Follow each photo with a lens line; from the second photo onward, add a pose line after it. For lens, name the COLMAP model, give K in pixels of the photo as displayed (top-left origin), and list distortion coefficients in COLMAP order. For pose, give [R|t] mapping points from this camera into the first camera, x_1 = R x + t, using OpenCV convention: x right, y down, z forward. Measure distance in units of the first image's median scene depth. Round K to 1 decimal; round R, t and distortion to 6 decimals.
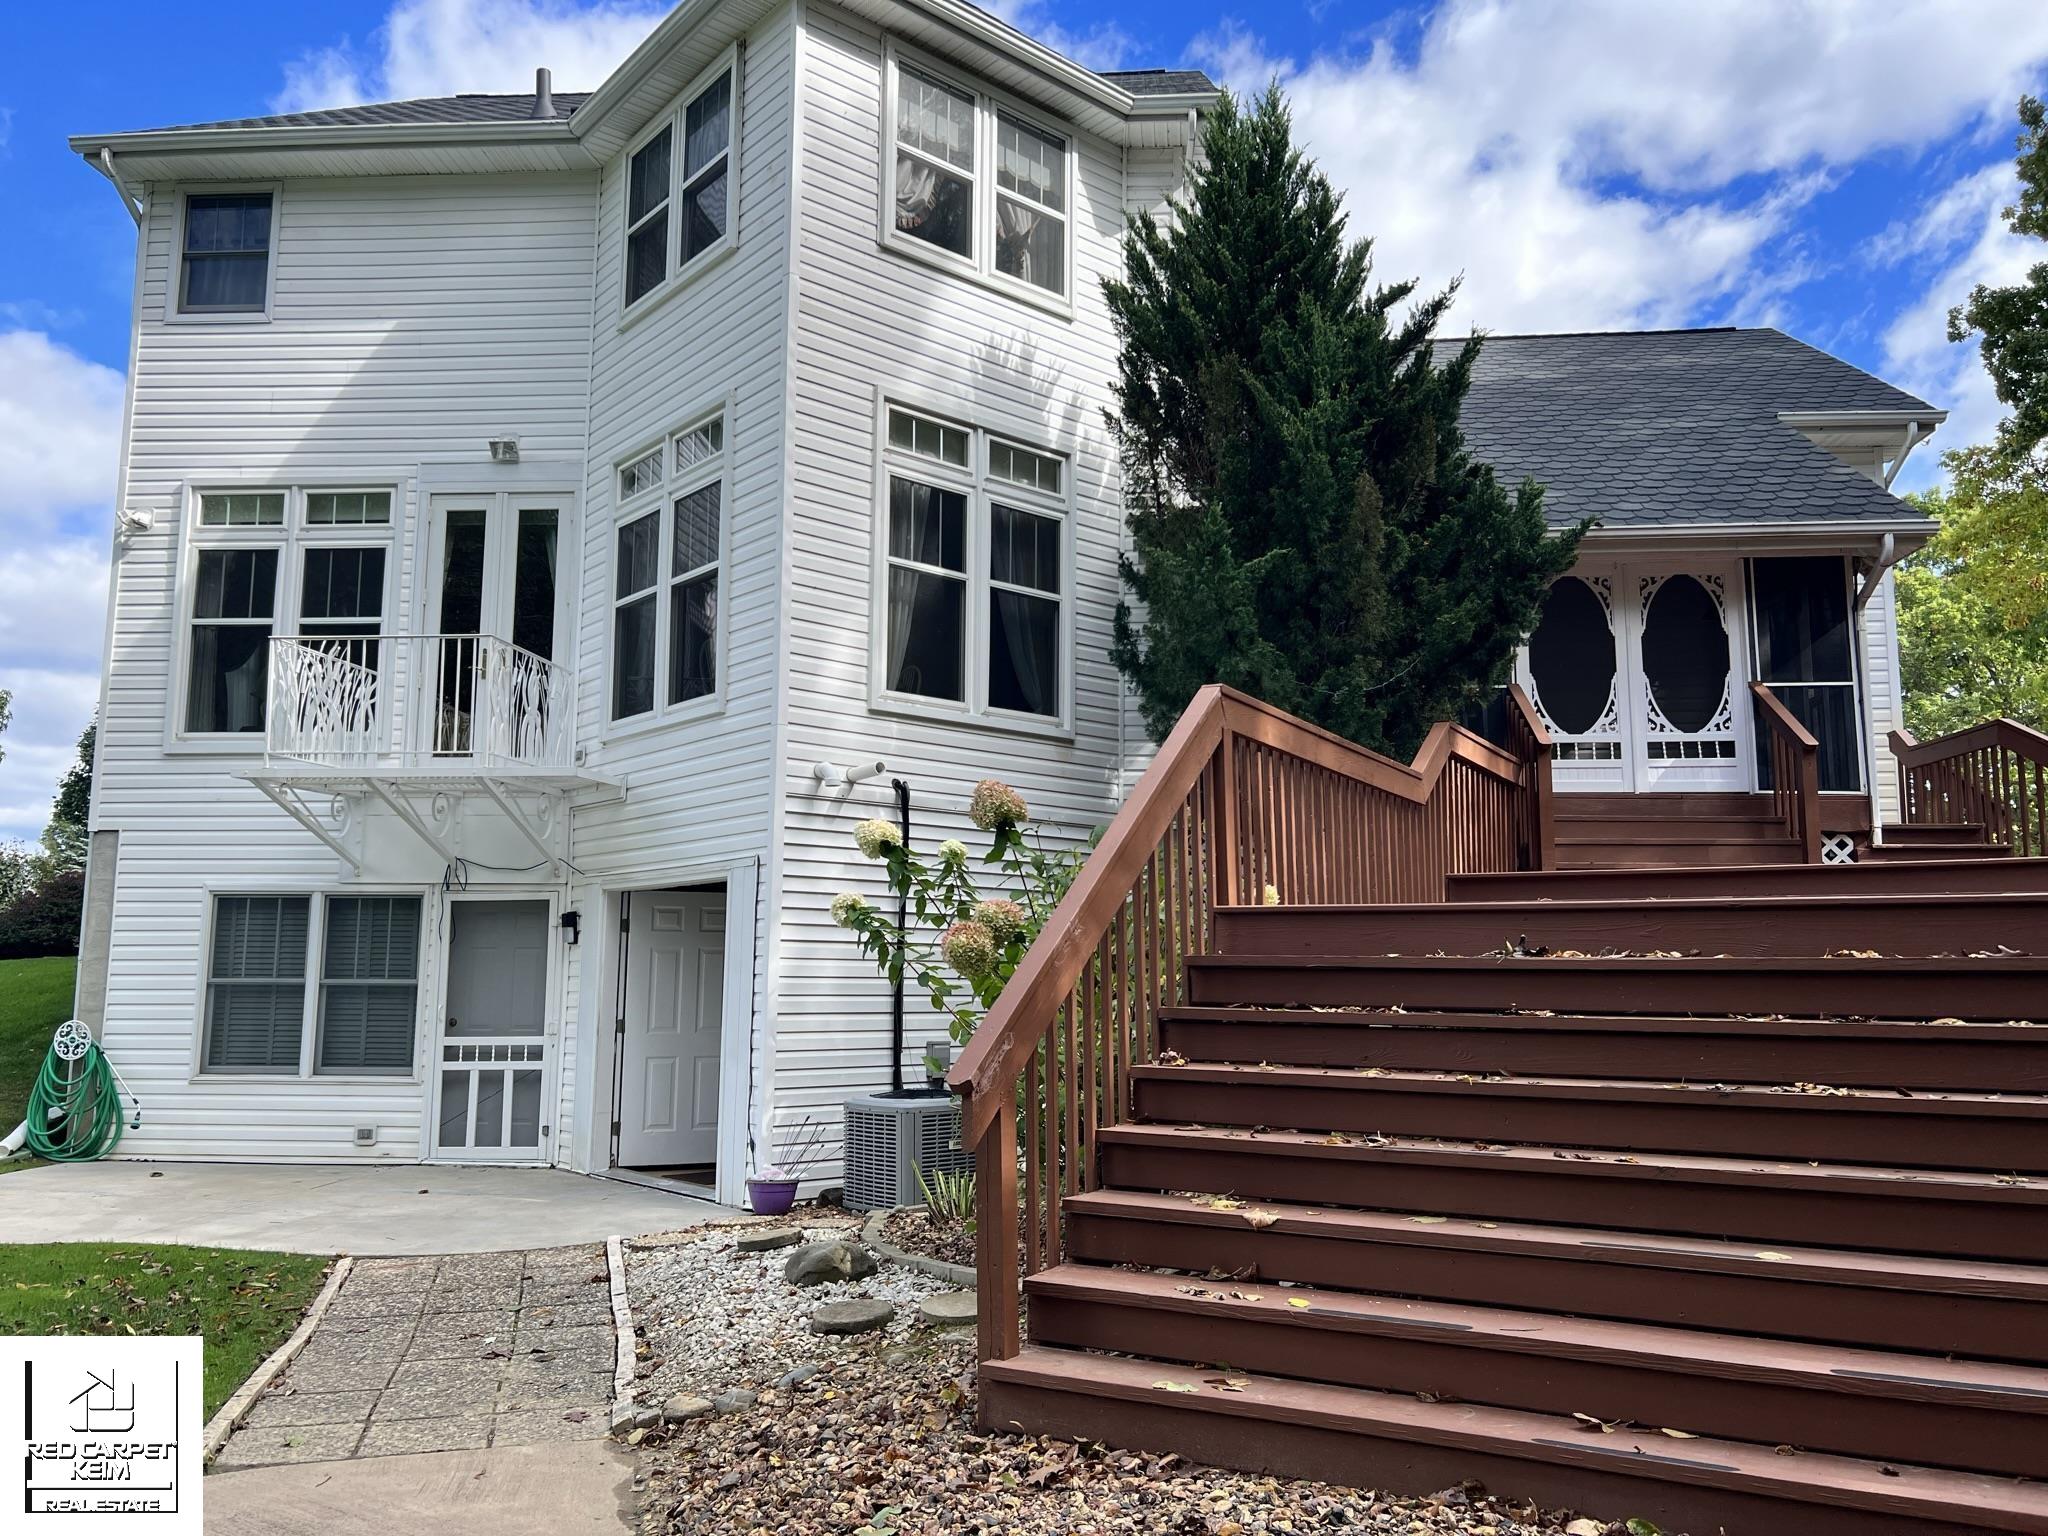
lens RADIAL K [[1570.6, 0, 1020.2], [0, 1570.6, 771.7], [0, 0, 1]] dist [0.035230, -0.028124]
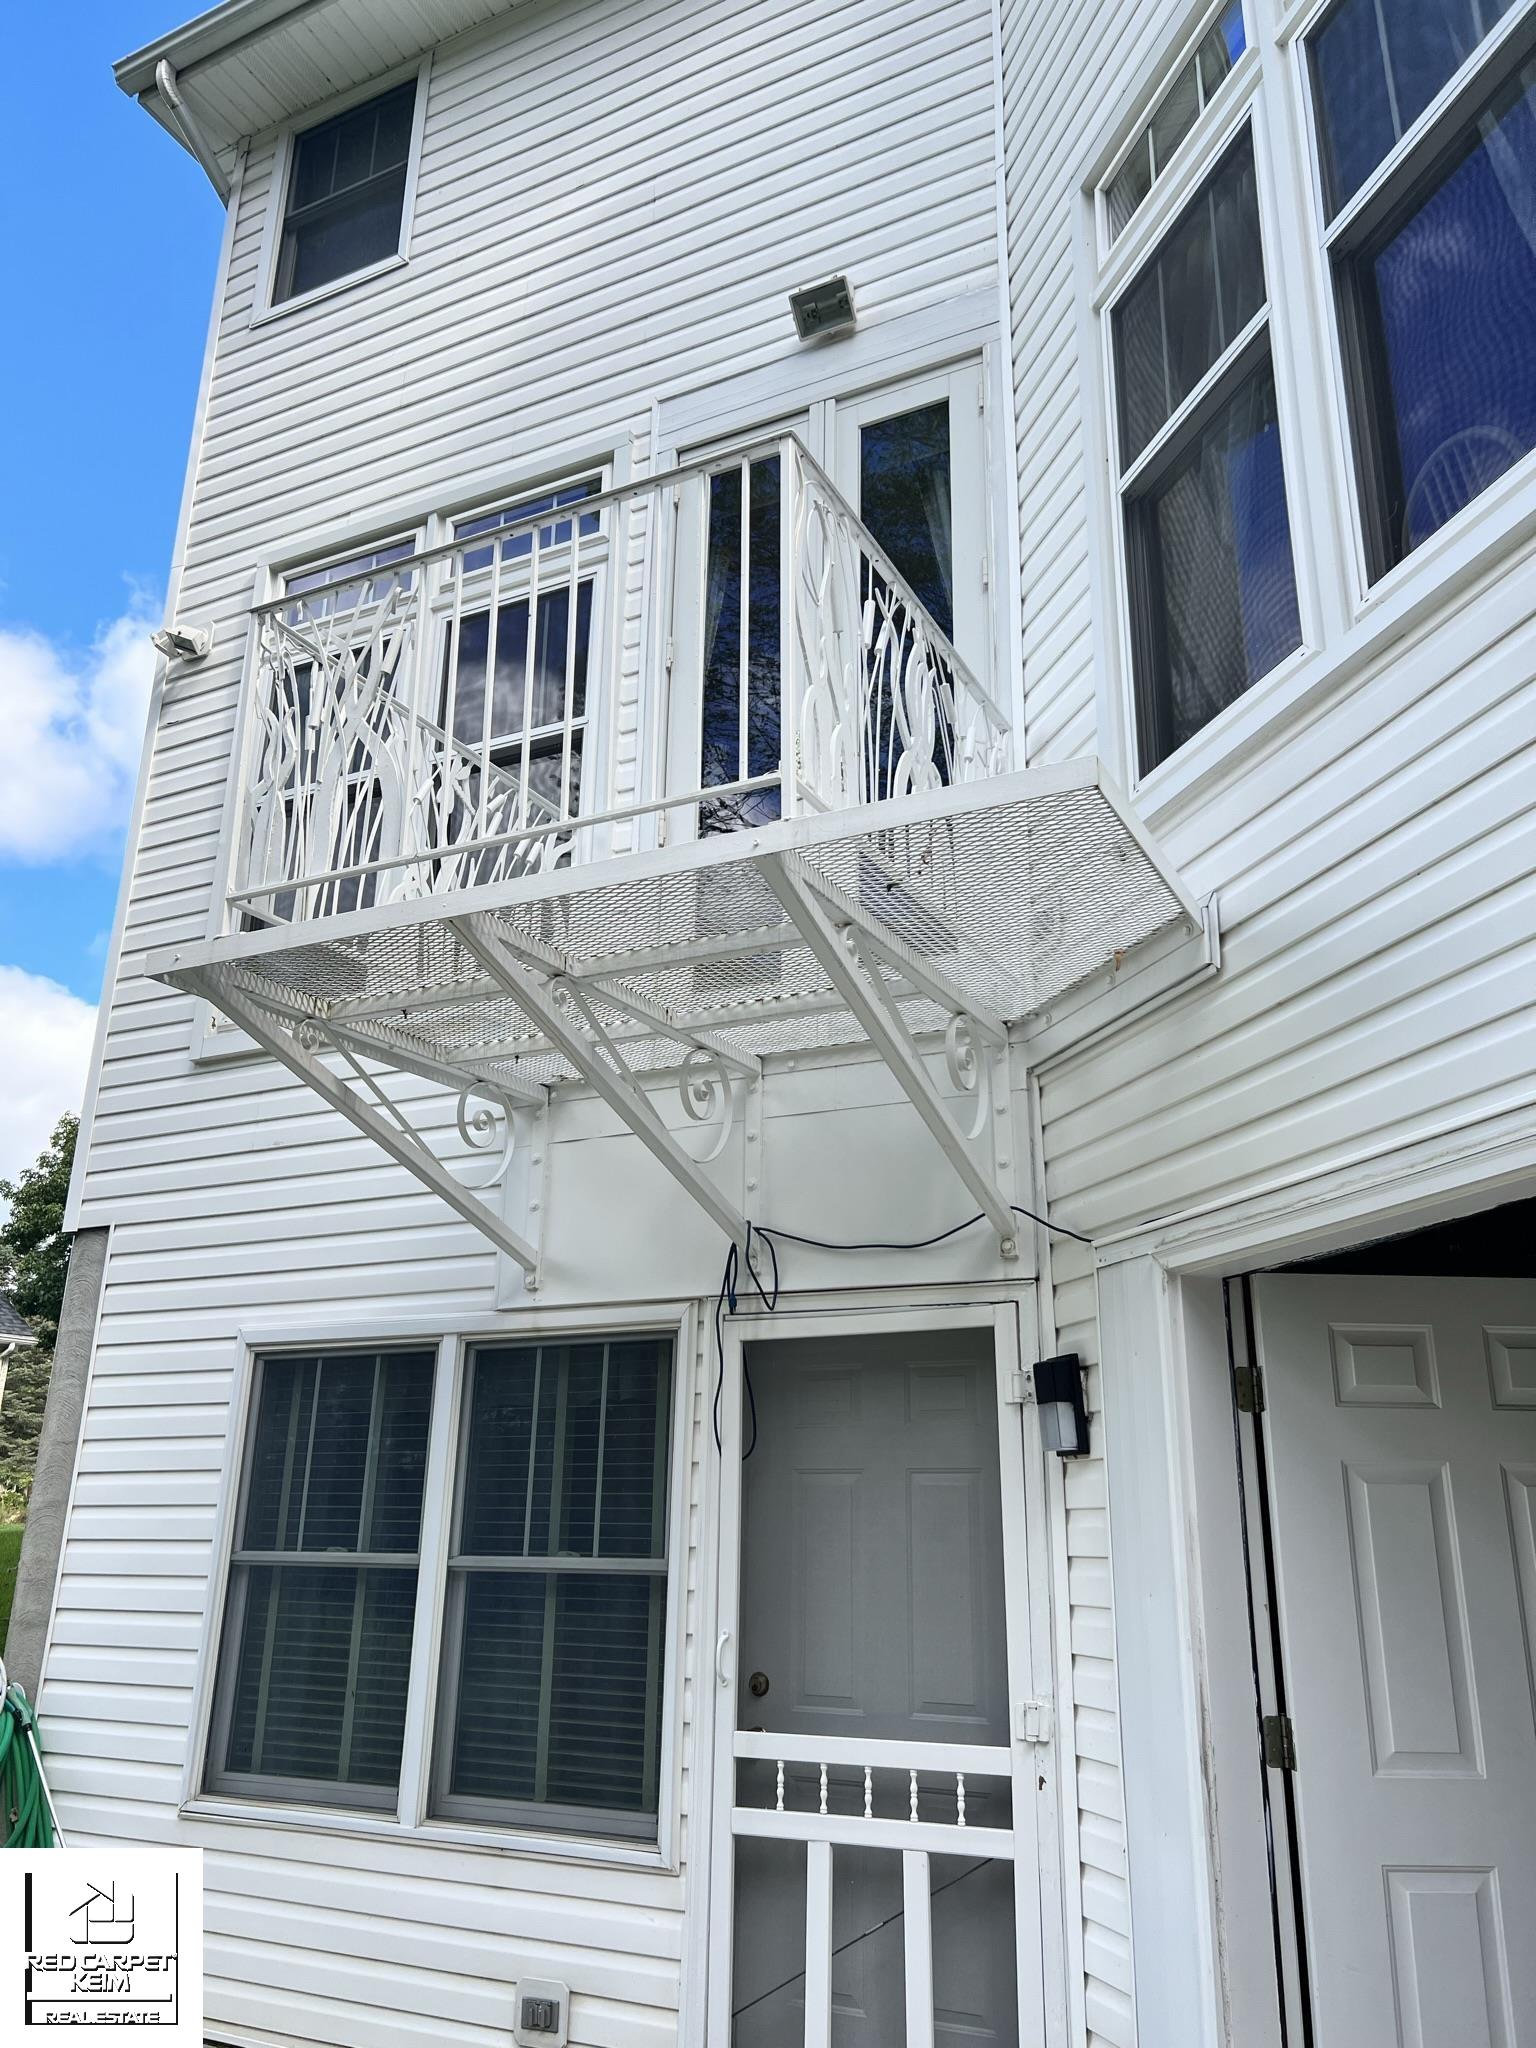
lens RADIAL K [[1570.6, 0, 775.1], [0, 1570.6, 1027.1], [0, 0, 1]] dist [0.035230, -0.028124]
pose [[0.927194, -0.109788, -0.358131, -0.210608], [0.041350, 0.980240, -0.193444, 0.081519], [0.372292, 0.164551, 0.913412, 0.648248]]
